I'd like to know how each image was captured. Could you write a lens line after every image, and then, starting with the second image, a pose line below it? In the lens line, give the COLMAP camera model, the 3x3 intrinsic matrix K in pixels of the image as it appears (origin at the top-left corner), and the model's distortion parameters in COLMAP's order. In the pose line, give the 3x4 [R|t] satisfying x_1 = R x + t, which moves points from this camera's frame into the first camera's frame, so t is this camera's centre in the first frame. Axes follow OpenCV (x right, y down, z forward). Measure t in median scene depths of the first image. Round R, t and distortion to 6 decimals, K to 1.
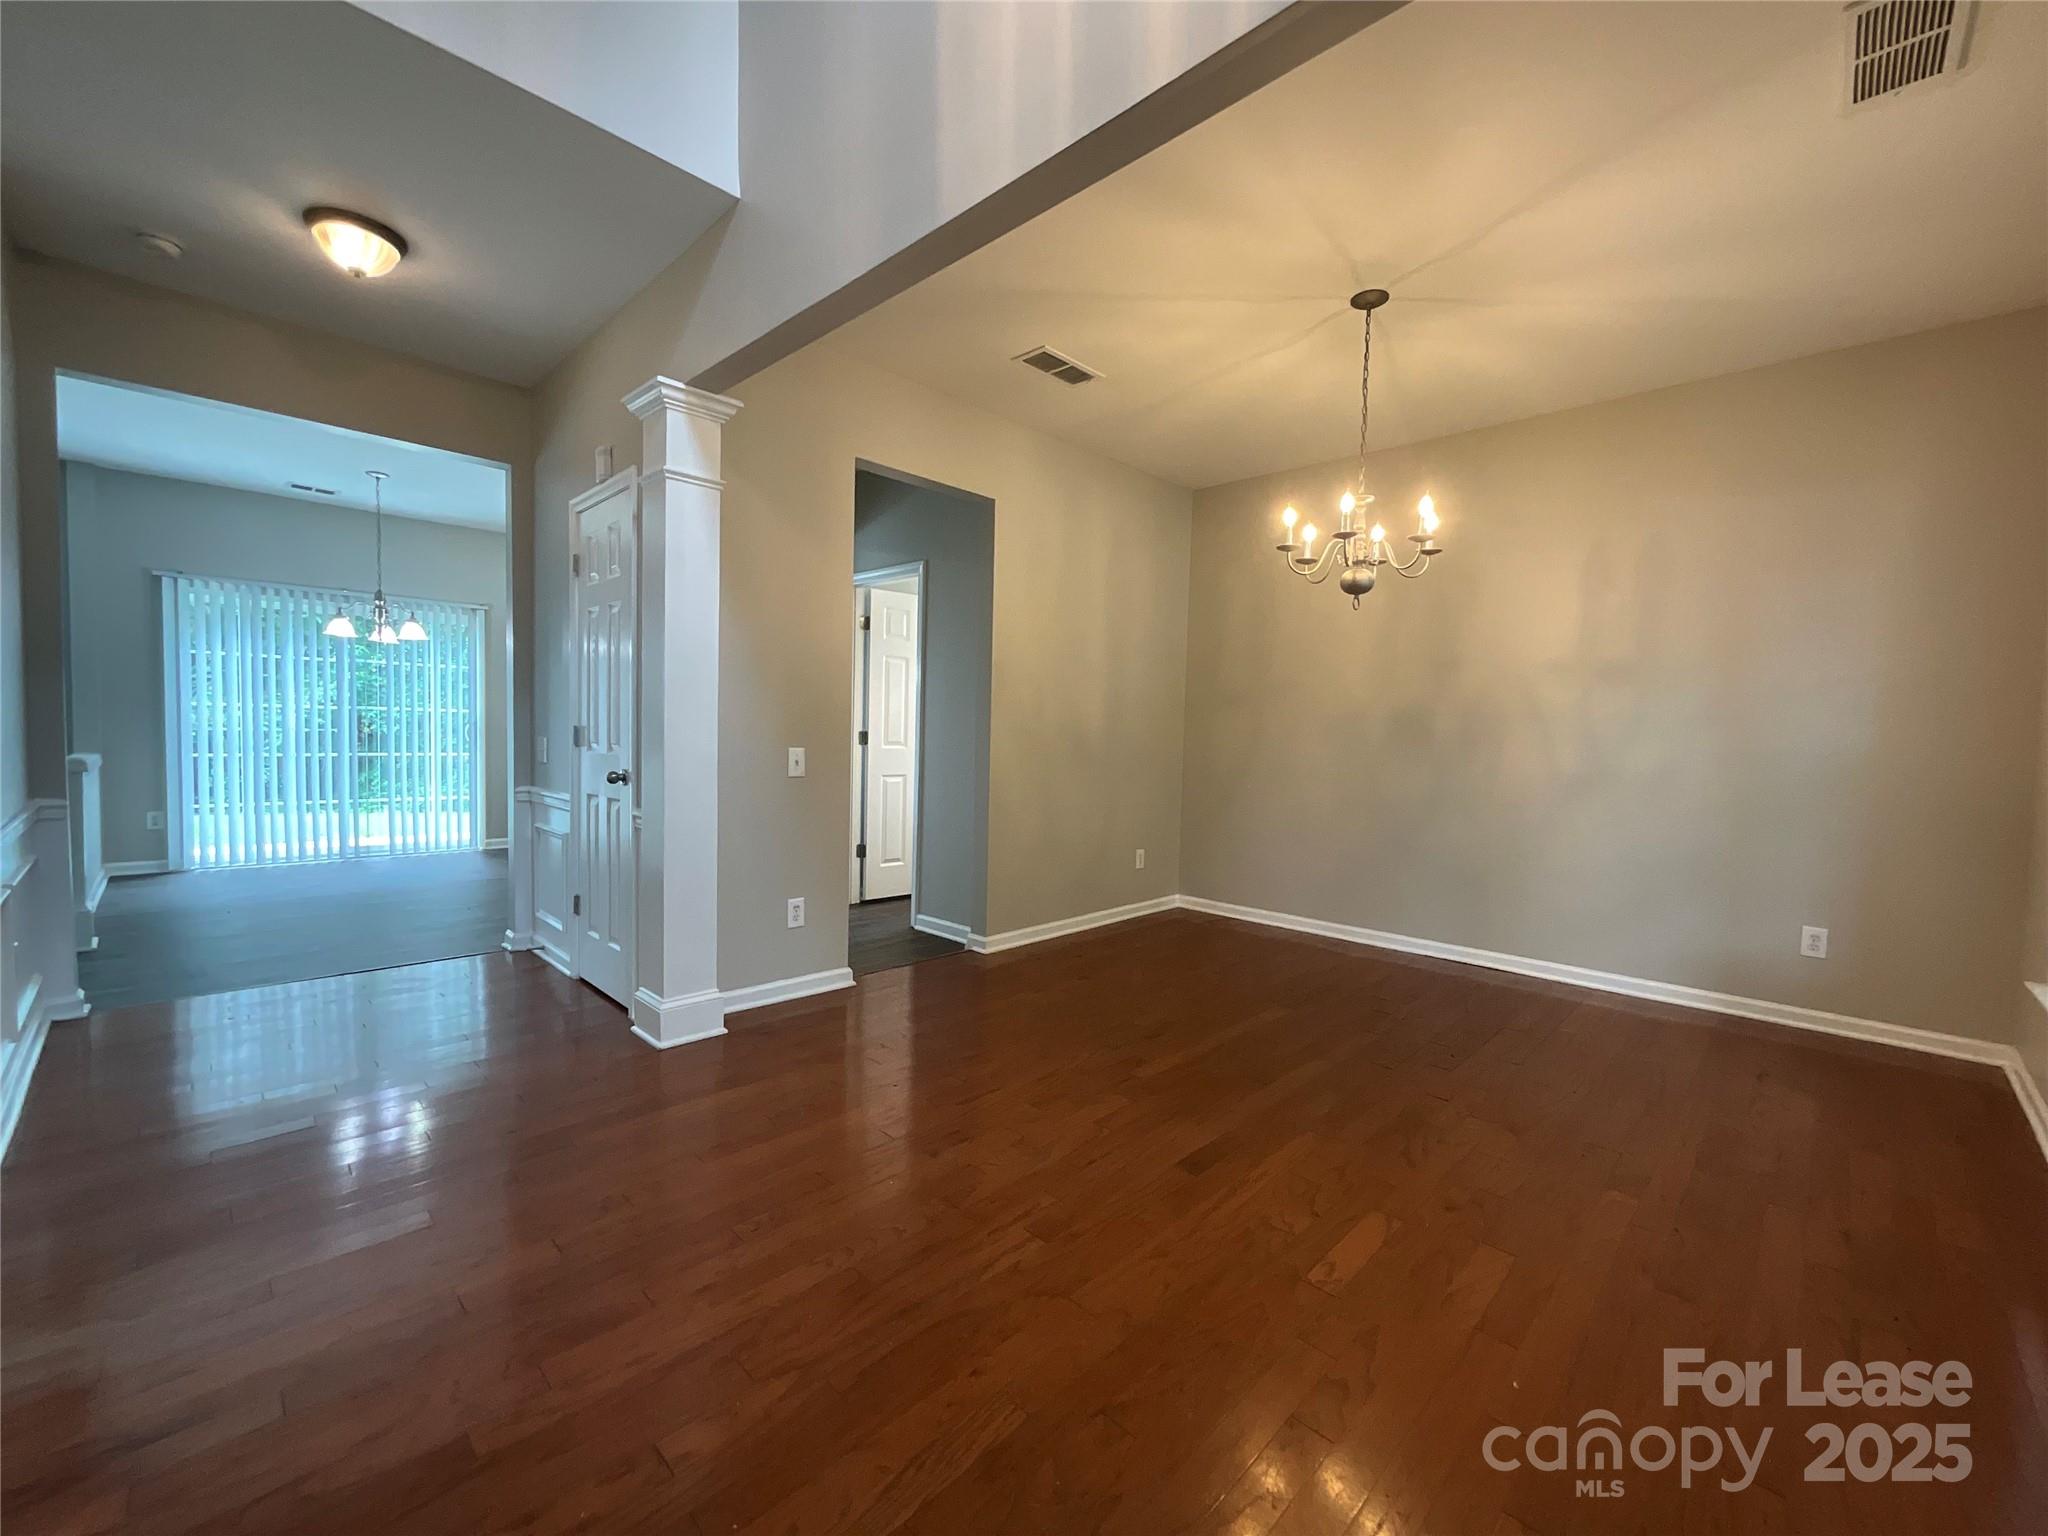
lens RADIAL K [[826.4, 0, 1032.1], [0, 826.4, 771.5], [0, 0, 1]] dist [0.000127, -0.000105]
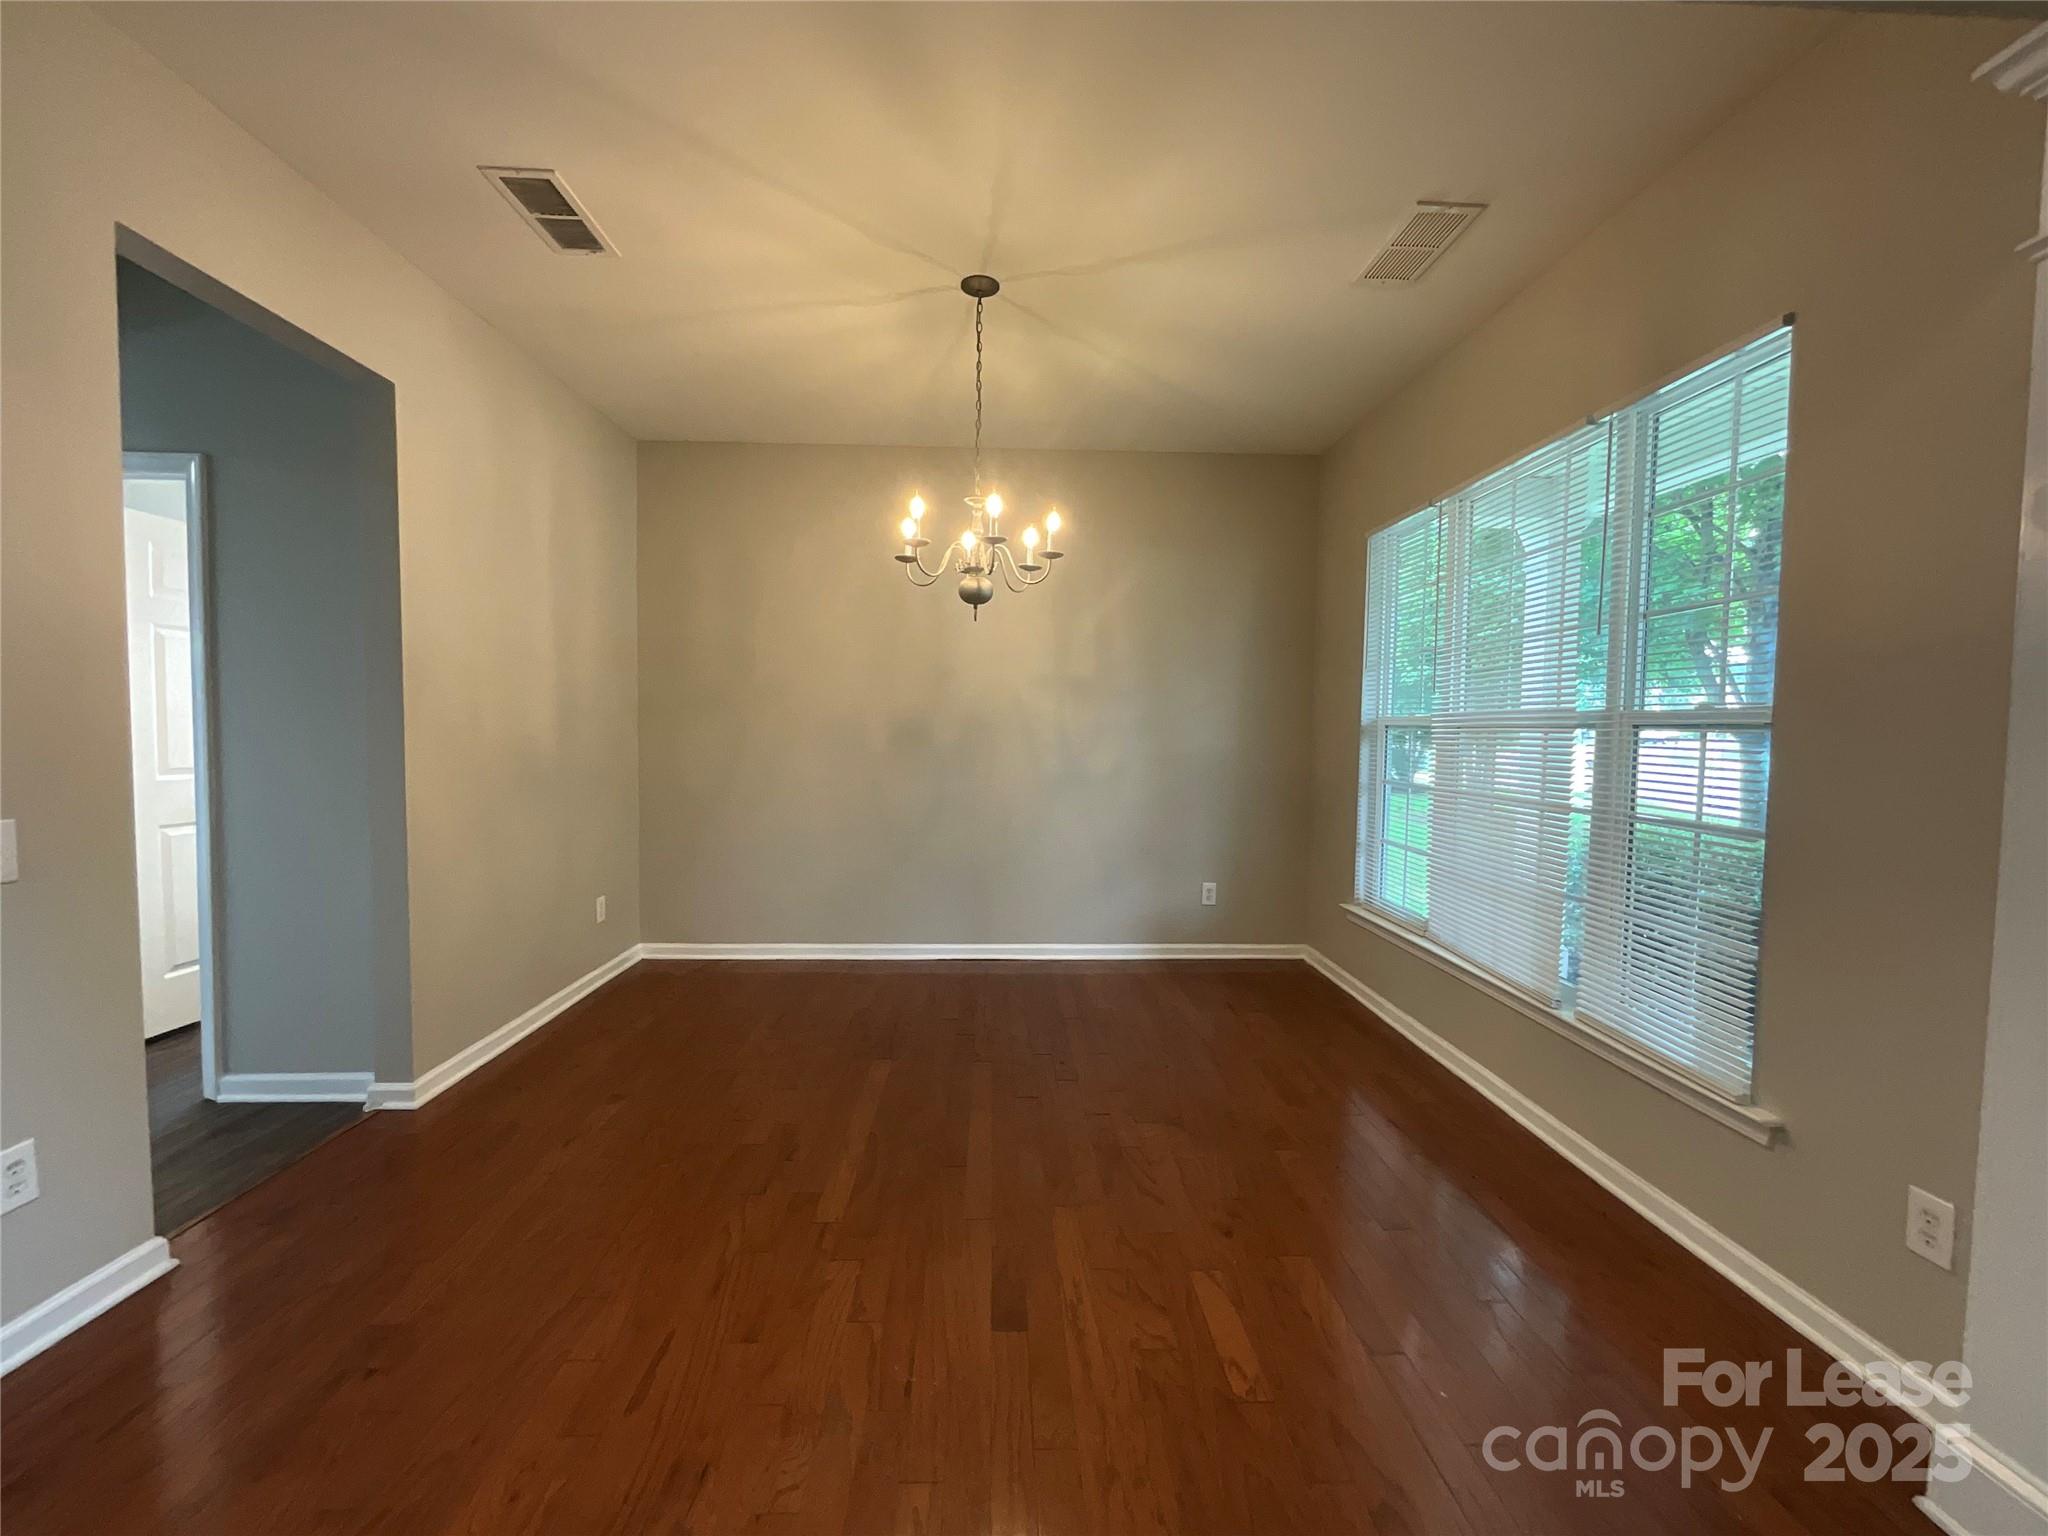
lens RADIAL K [[826.4, 0, 1025.3], [0, 826.4, 774.8], [0, 0, 1]] dist [0.000127, -0.000105]
pose [[0.693335, -0.054844, 0.718525, -0.201107], [0.040926, 0.998487, 0.036722, -0.044776], [-0.719452, 0.003946, 0.694531, 0.257842]]
